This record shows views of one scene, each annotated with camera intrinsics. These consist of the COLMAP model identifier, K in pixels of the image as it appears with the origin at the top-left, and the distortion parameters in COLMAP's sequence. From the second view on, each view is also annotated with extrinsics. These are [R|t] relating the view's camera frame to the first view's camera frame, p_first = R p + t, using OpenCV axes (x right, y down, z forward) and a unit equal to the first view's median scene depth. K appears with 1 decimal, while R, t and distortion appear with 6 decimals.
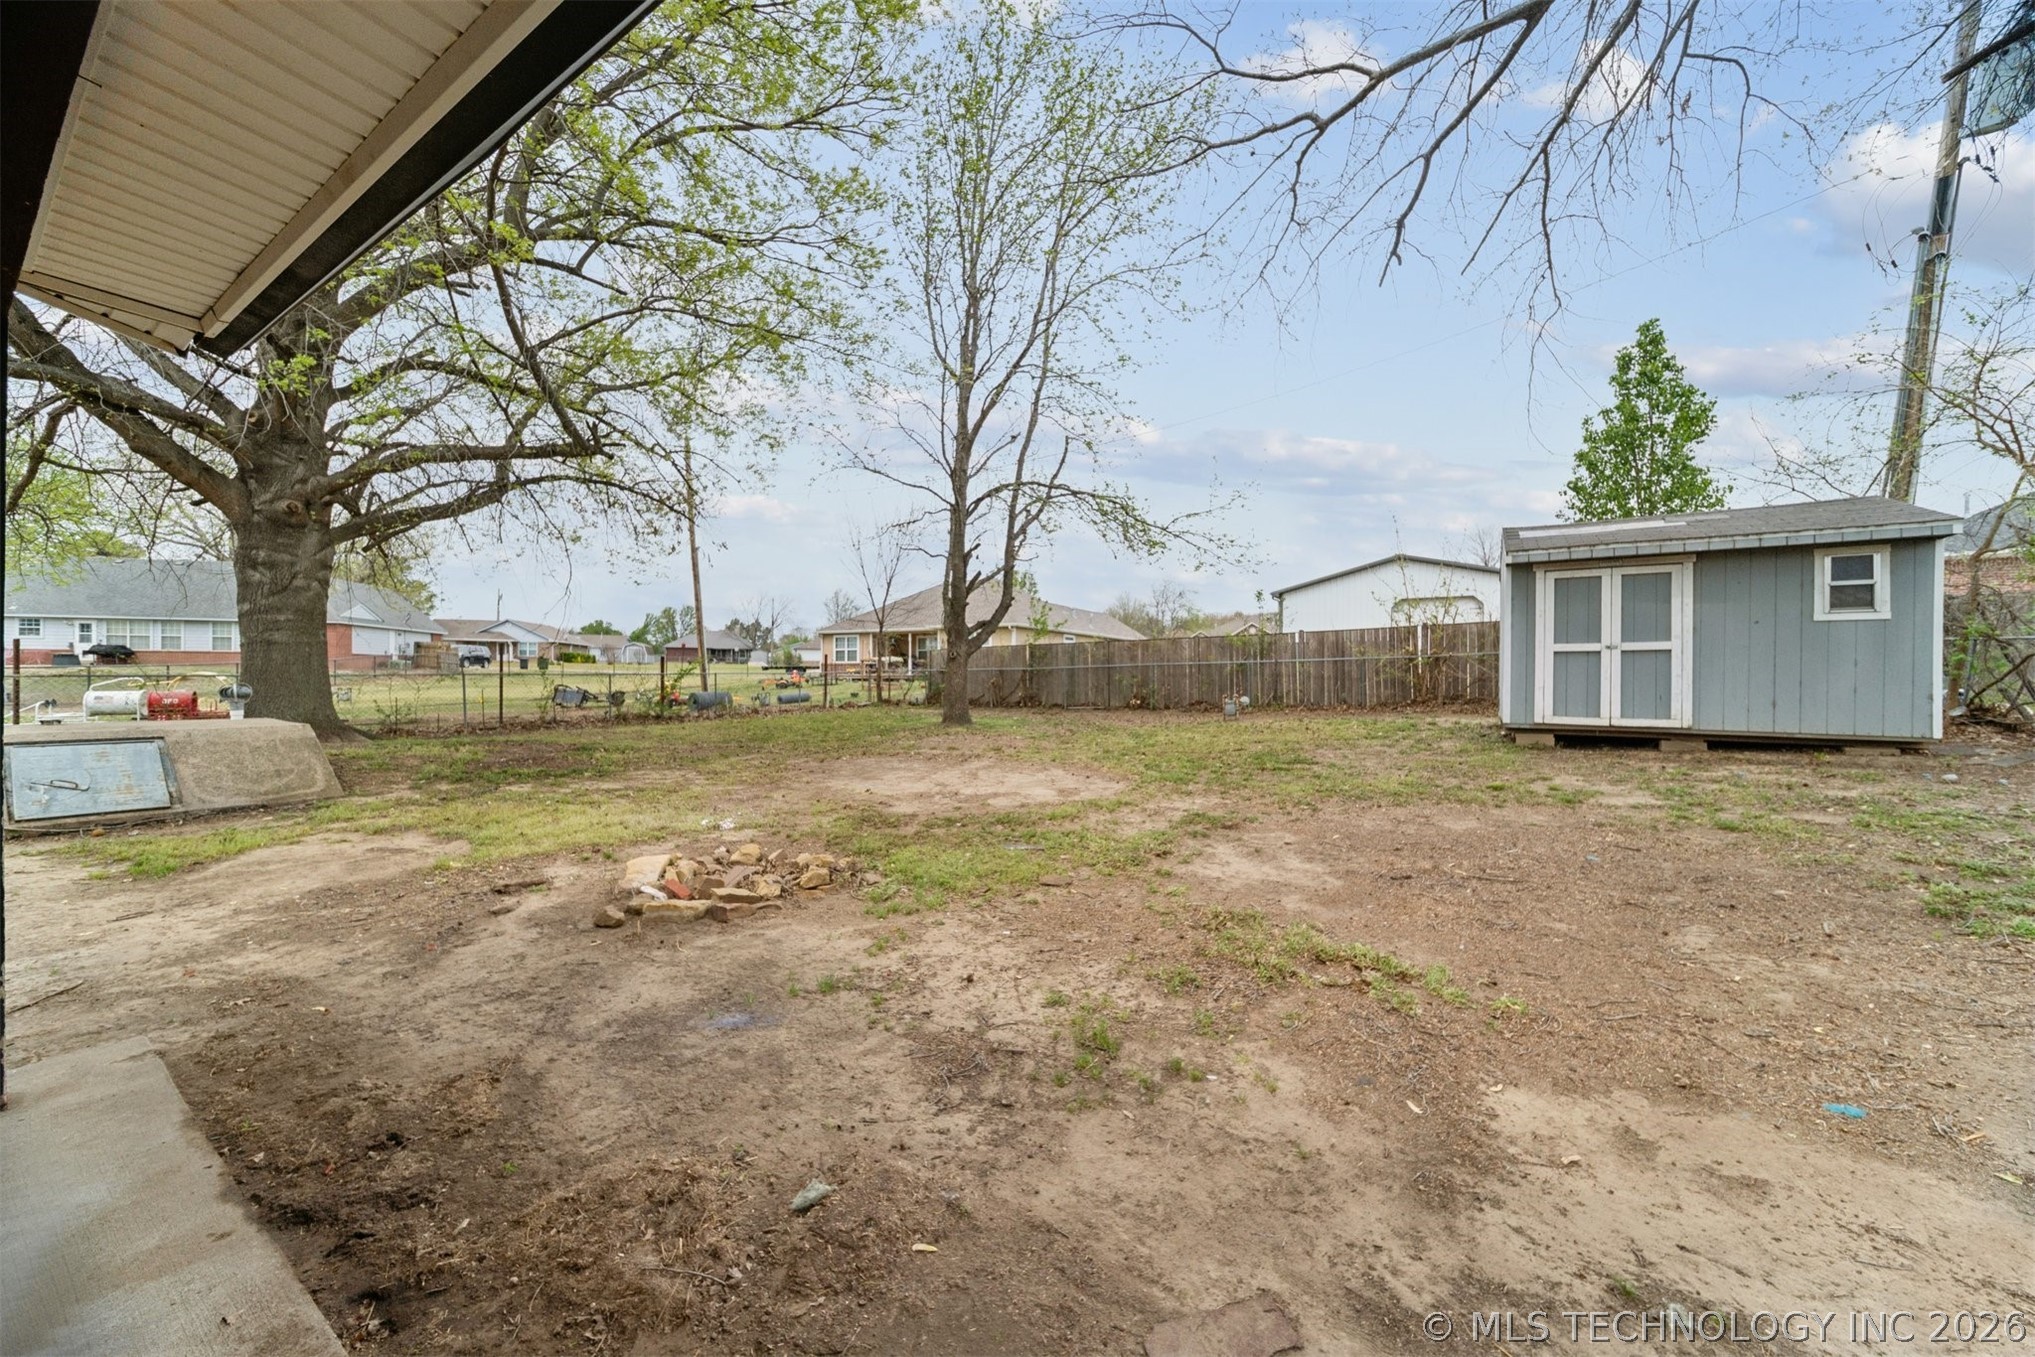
lens RADIAL K [[723.6, 0, 1021.7], [0, 723.6, 687.6], [0, 0, 1]] dist [-0.001394, -0.000465]
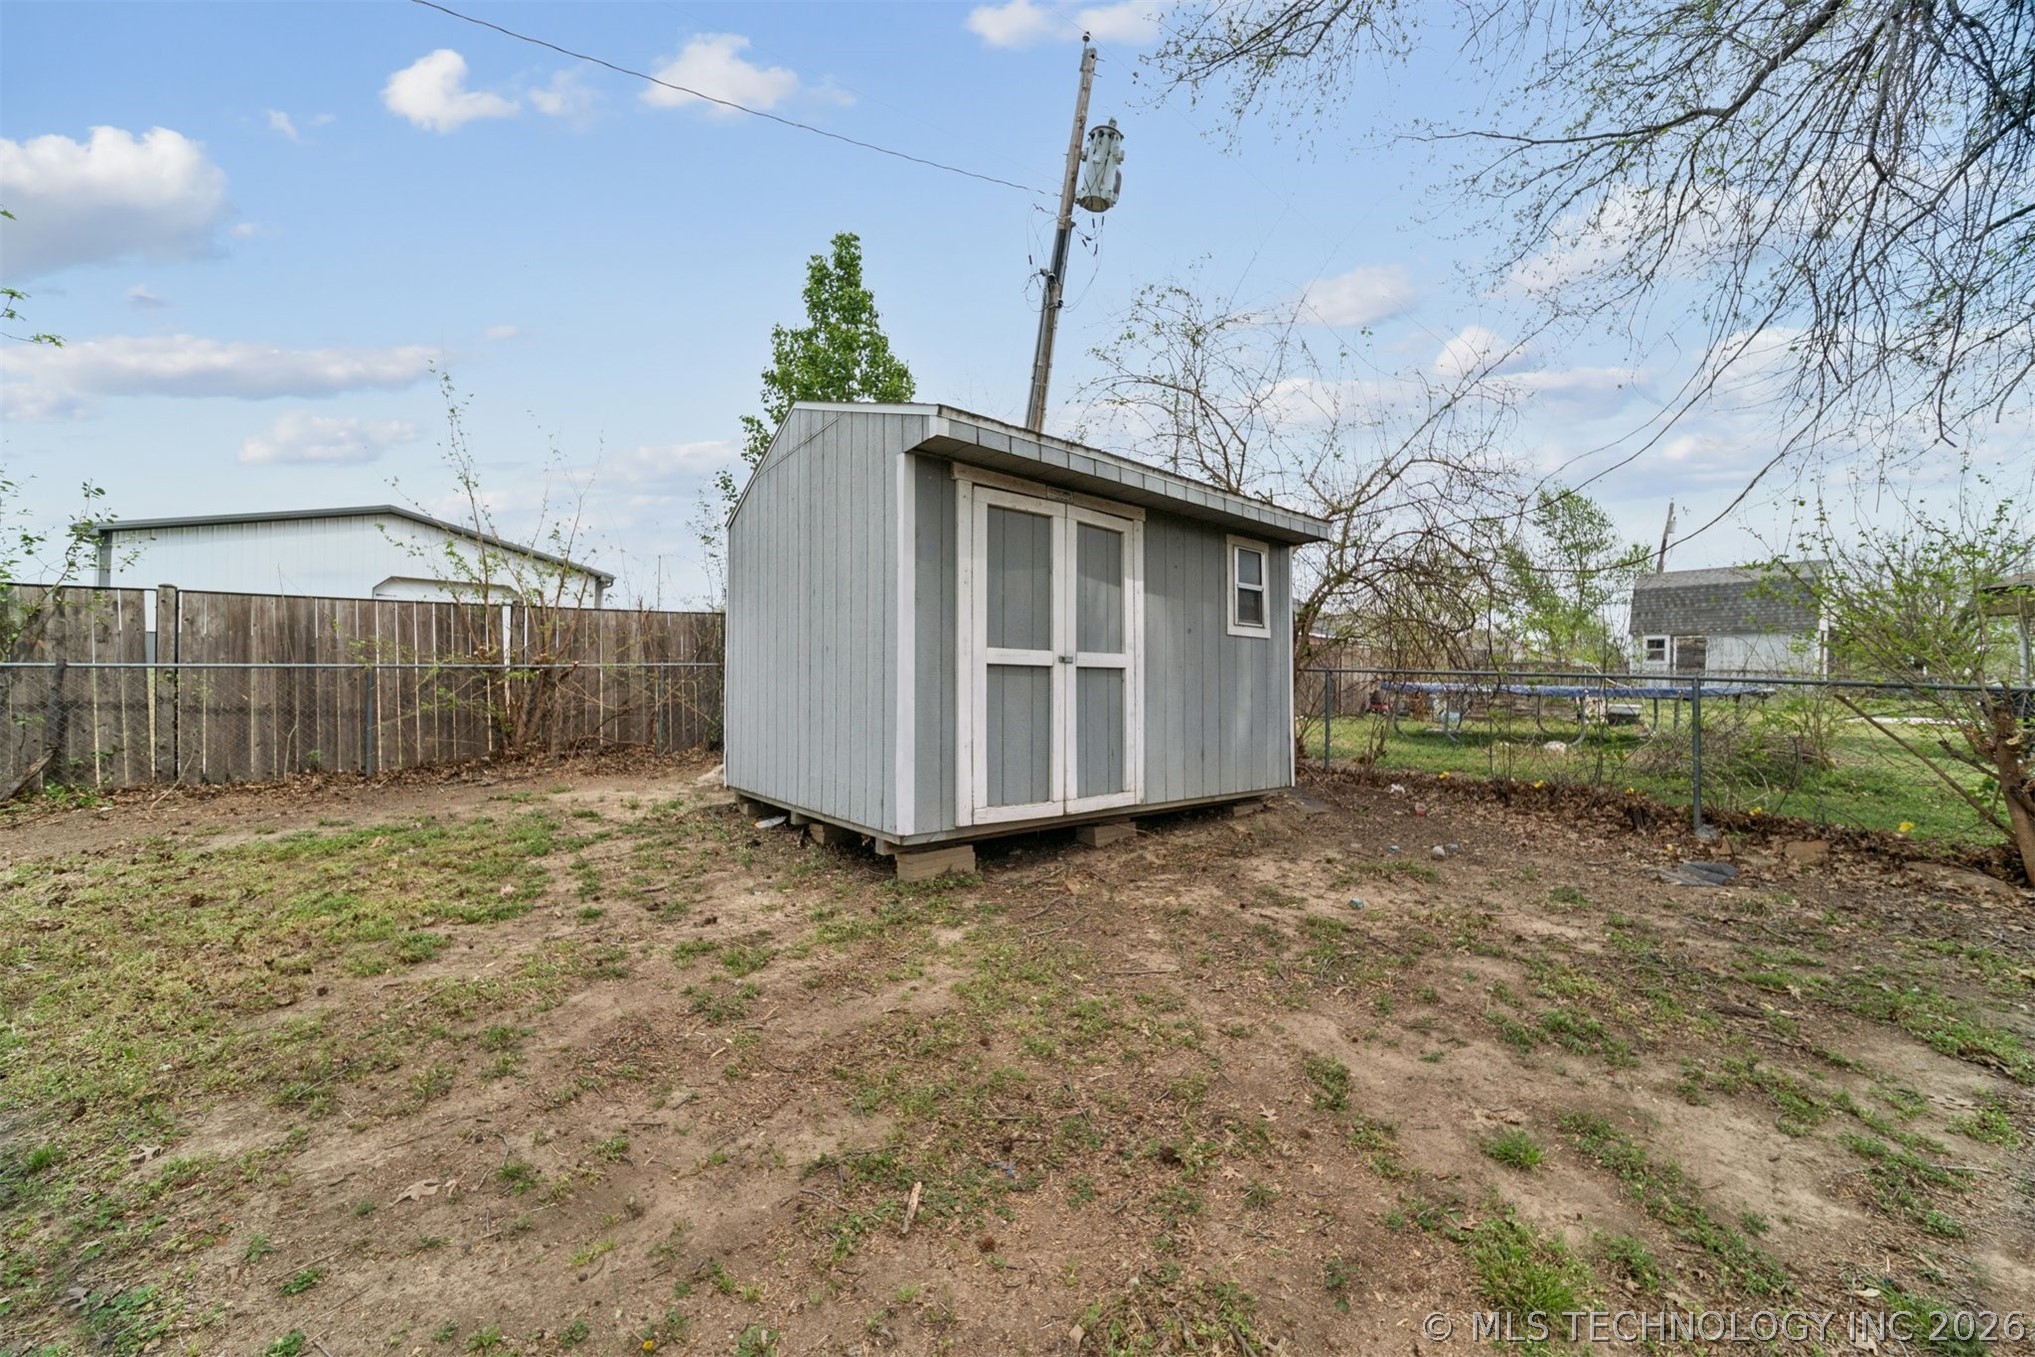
lens RADIAL K [[711.1, 0, 1027.3], [0, 711.1, 679.7], [0, 0, 1]] dist [0.000117, -0.000025]
pose [[0.313731, 0.018933, 0.949323, 0.350037], [0.012292, 0.999636, -0.023999, -0.031752], [-0.949432, 0.019198, 0.313385, 0.909437]]
